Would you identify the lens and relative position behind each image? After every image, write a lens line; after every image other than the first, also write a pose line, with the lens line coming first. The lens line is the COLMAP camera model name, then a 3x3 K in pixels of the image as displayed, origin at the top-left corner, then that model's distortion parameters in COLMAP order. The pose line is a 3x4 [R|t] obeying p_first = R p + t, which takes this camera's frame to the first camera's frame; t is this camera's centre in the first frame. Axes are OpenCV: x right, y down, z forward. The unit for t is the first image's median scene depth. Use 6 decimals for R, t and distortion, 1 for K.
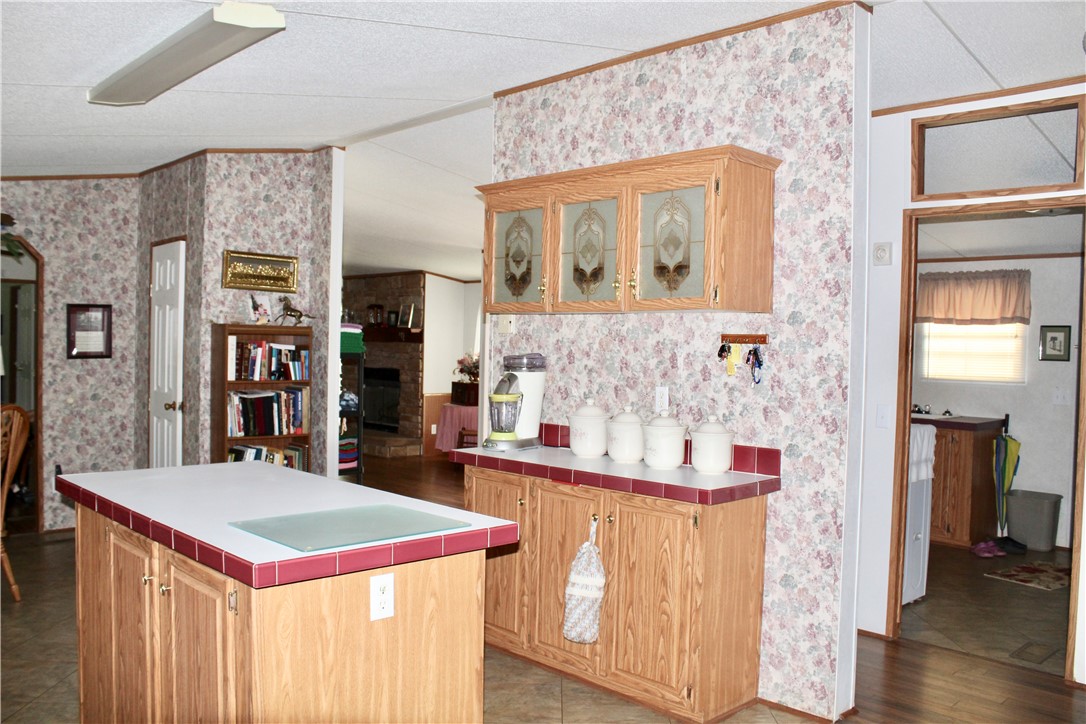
lens RADIAL K [[892.4, 0, 541.2], [0, 892.4, 364.4], [0, 0, 1]] dist [-0.158886, 0.124039]
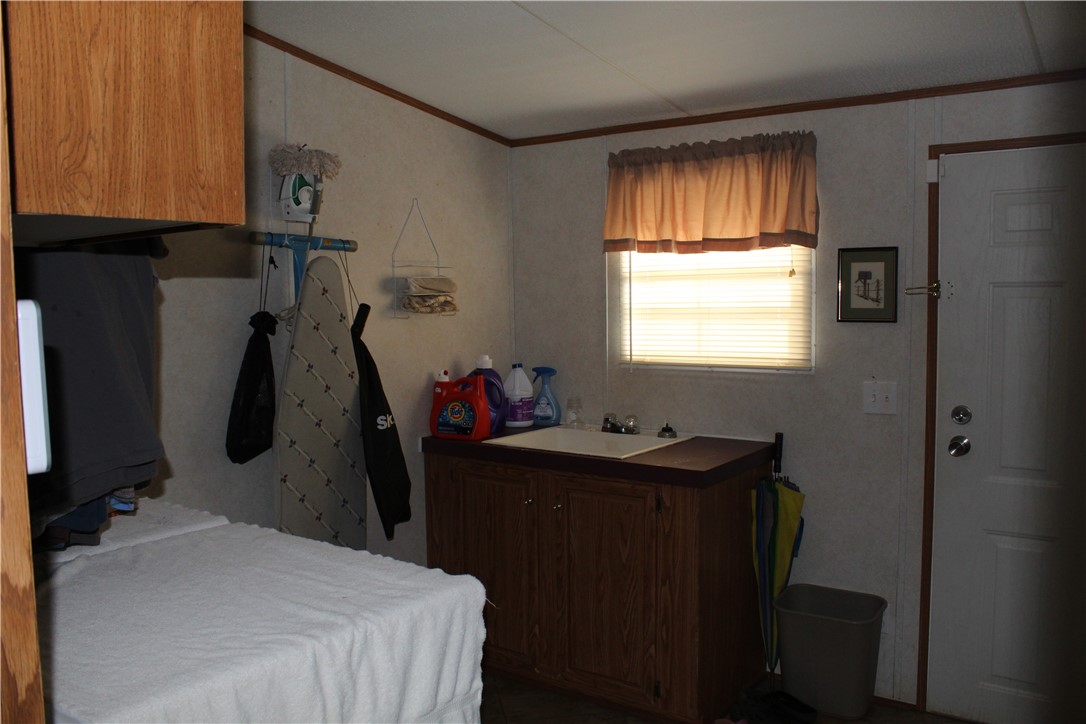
lens RADIAL K [[892.4, 0, 543.8], [0, 892.4, 362.2], [0, 0, 1]] dist [-0.158886, 0.124039]
pose [[0.984684, -0.053996, 0.165779, 0.328911], [0.044035, 0.997030, 0.063182, -0.019681], [-0.168698, -0.054914, 0.984137, 0.531143]]
